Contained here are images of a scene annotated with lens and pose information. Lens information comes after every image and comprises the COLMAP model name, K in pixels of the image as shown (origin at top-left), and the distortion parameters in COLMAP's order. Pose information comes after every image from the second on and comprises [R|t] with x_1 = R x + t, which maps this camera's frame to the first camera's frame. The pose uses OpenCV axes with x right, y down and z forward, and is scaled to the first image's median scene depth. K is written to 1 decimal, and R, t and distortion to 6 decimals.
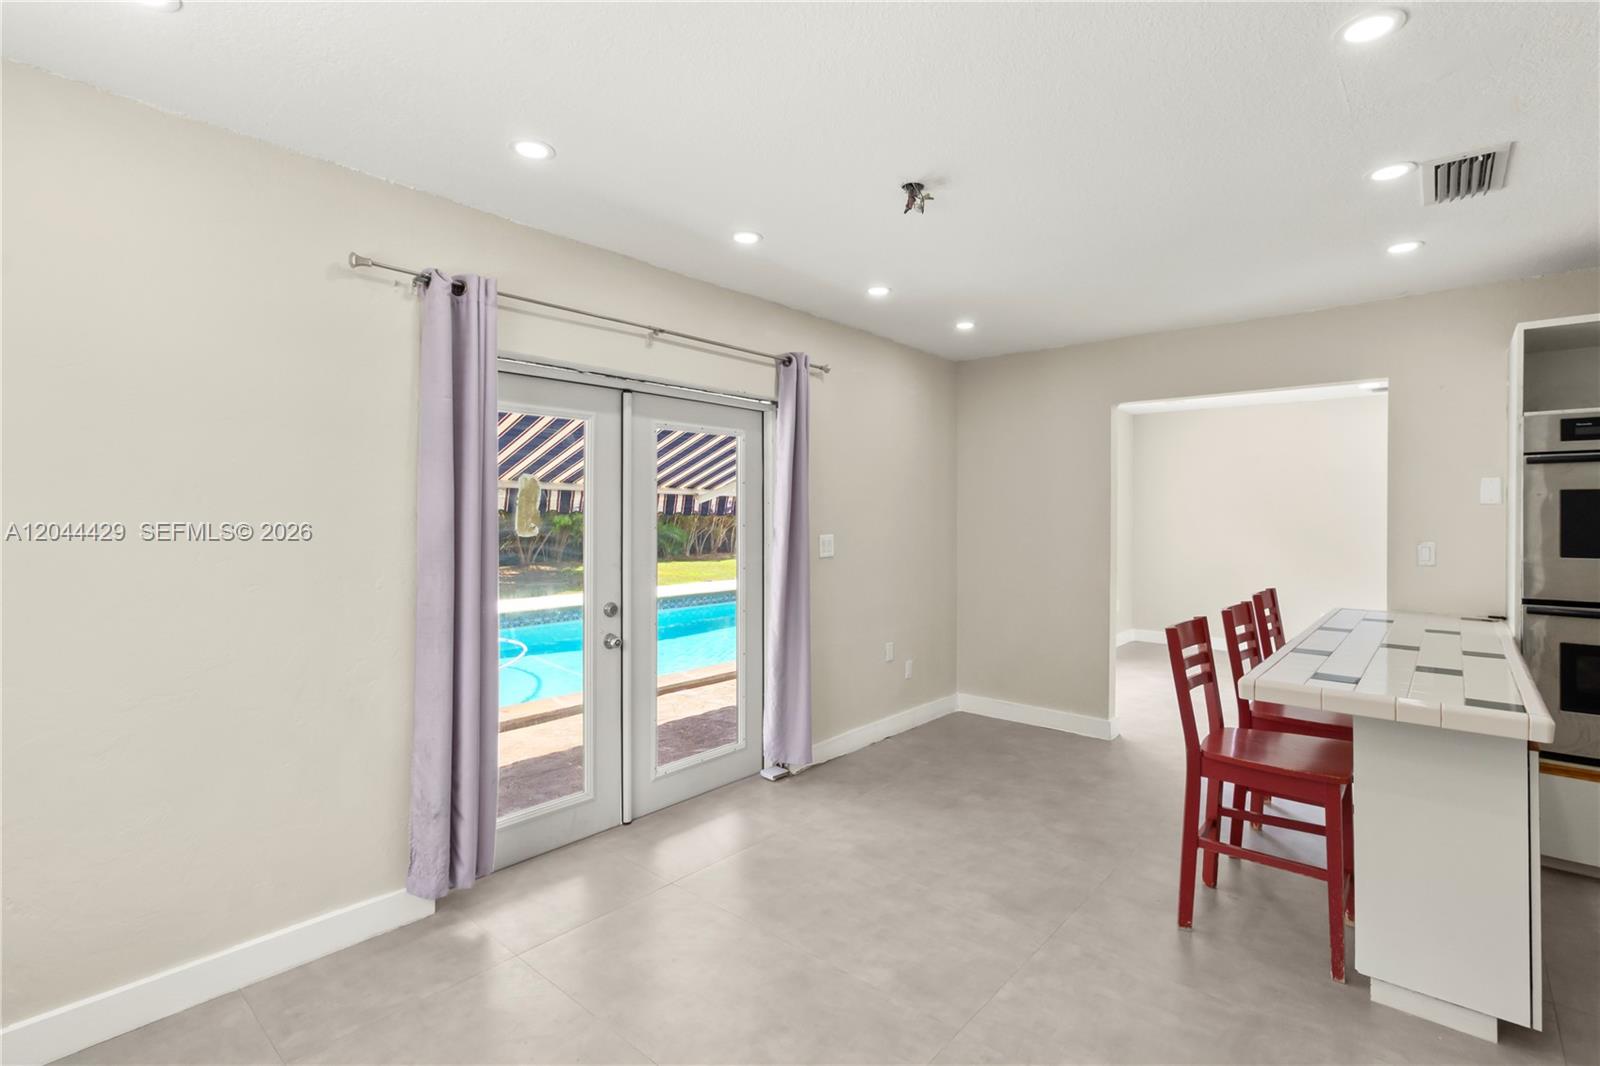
lens RADIAL K [[739.9, 0, 811.7], [0, 739.9, 509.6], [0, 0, 1]] dist [-0.001924, -0.000332]
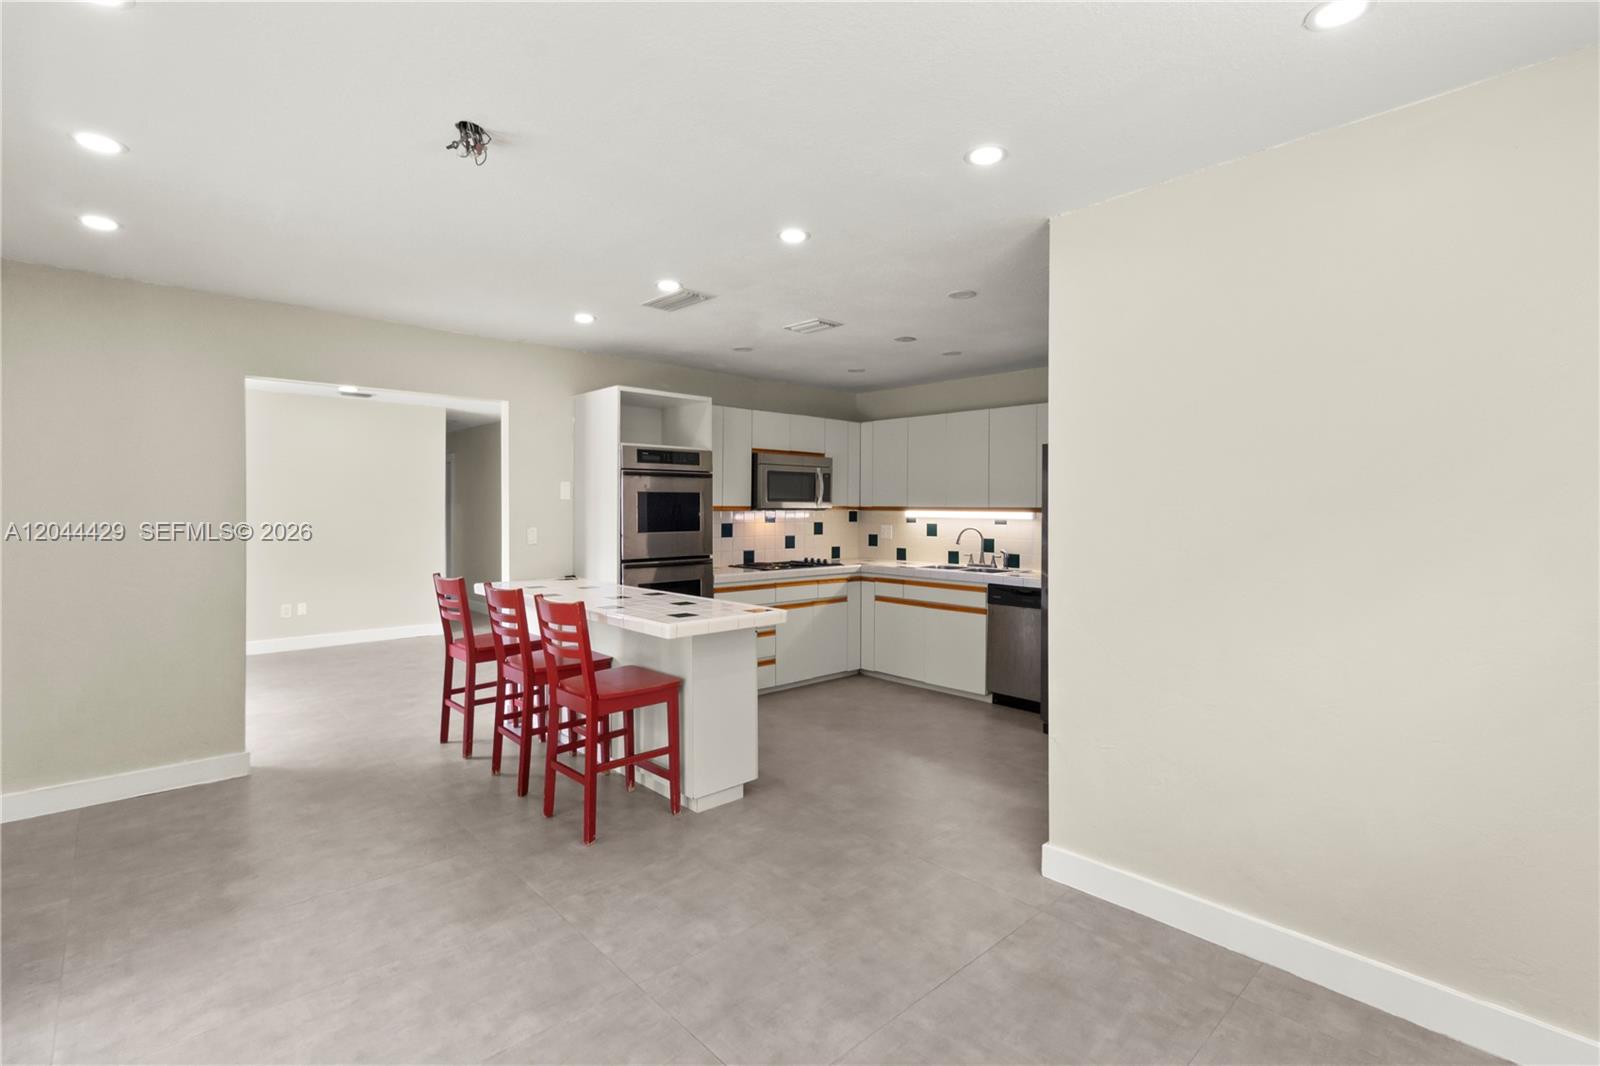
lens RADIAL K [[739.9, 0, 811.7], [0, 739.9, 509.6], [0, 0, 1]] dist [-0.001924, -0.000332]
pose [[0.097395, -0.004603, 0.995235, -0.668041], [-0.007278, 0.999959, 0.005337, 0.001032], [-0.995219, -0.007763, 0.097358, 0.505368]]
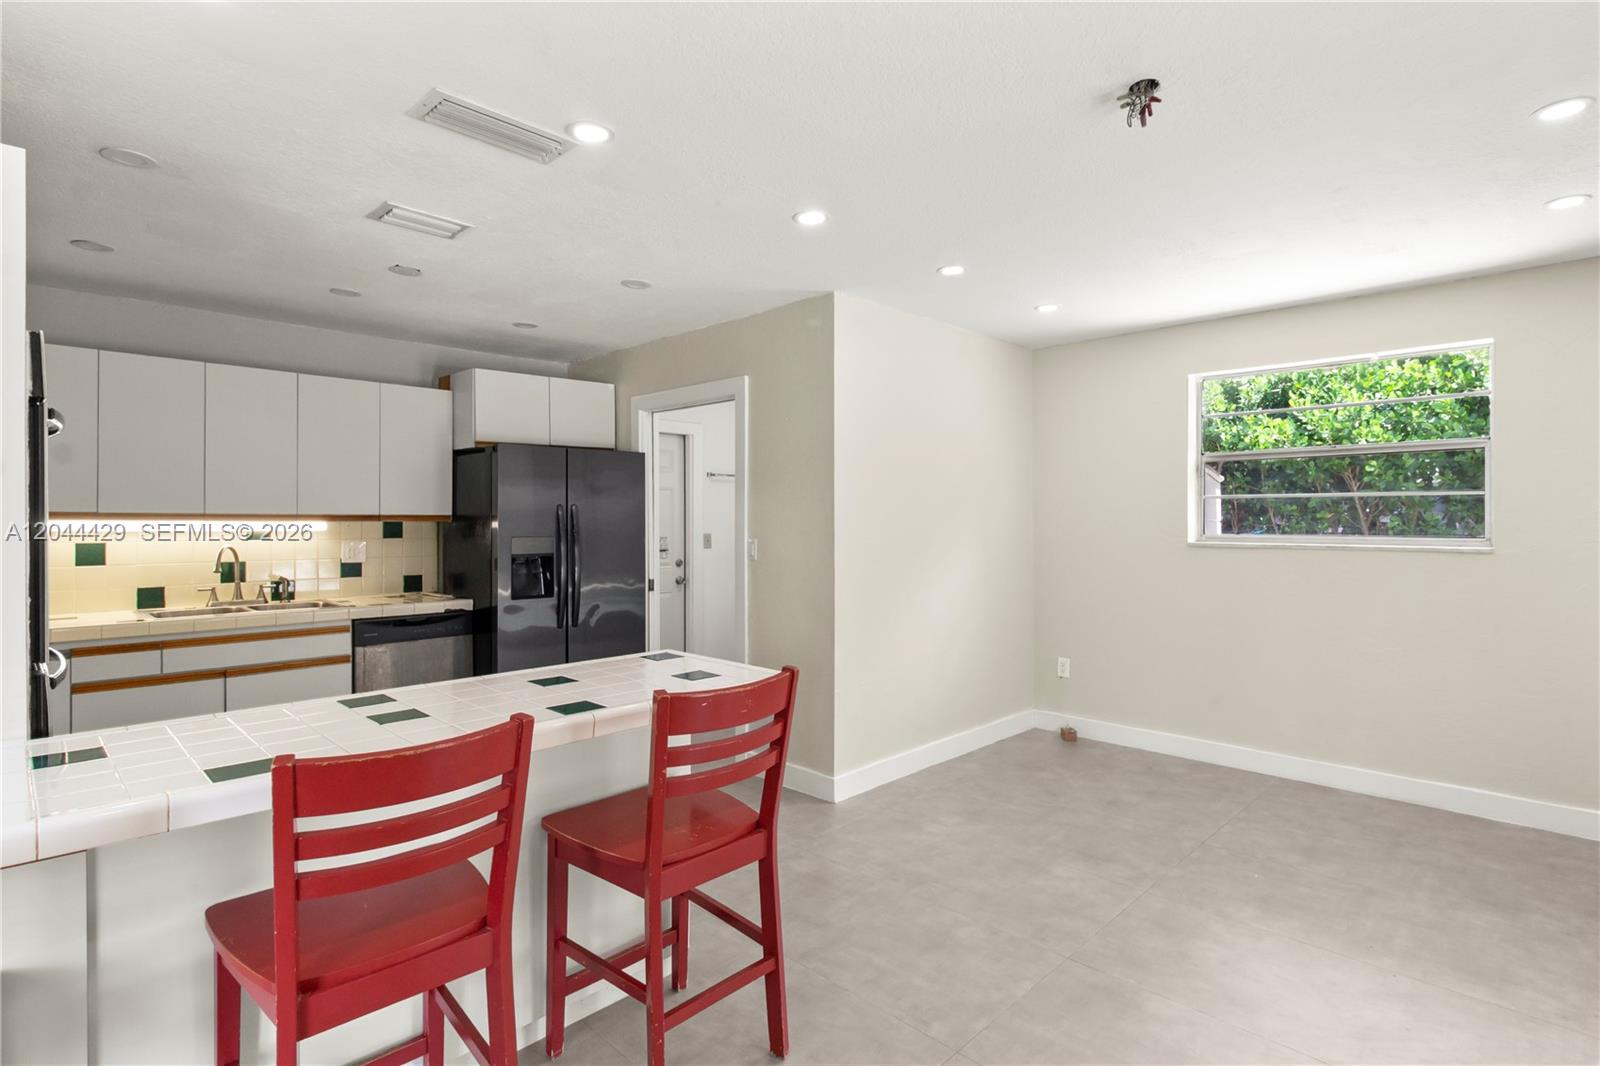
lens RADIAL K [[785.8, 0, 825.4], [0, 785.8, 523.7], [0, 0, 1]] dist [-0.012109, -0.000922]
pose [[-0.998657, -0.004231, 0.051627, 0.409760], [-0.004034, 0.999984, 0.003925, 0.009912], [-0.051643, 0.003711, -0.998659, 1.771335]]
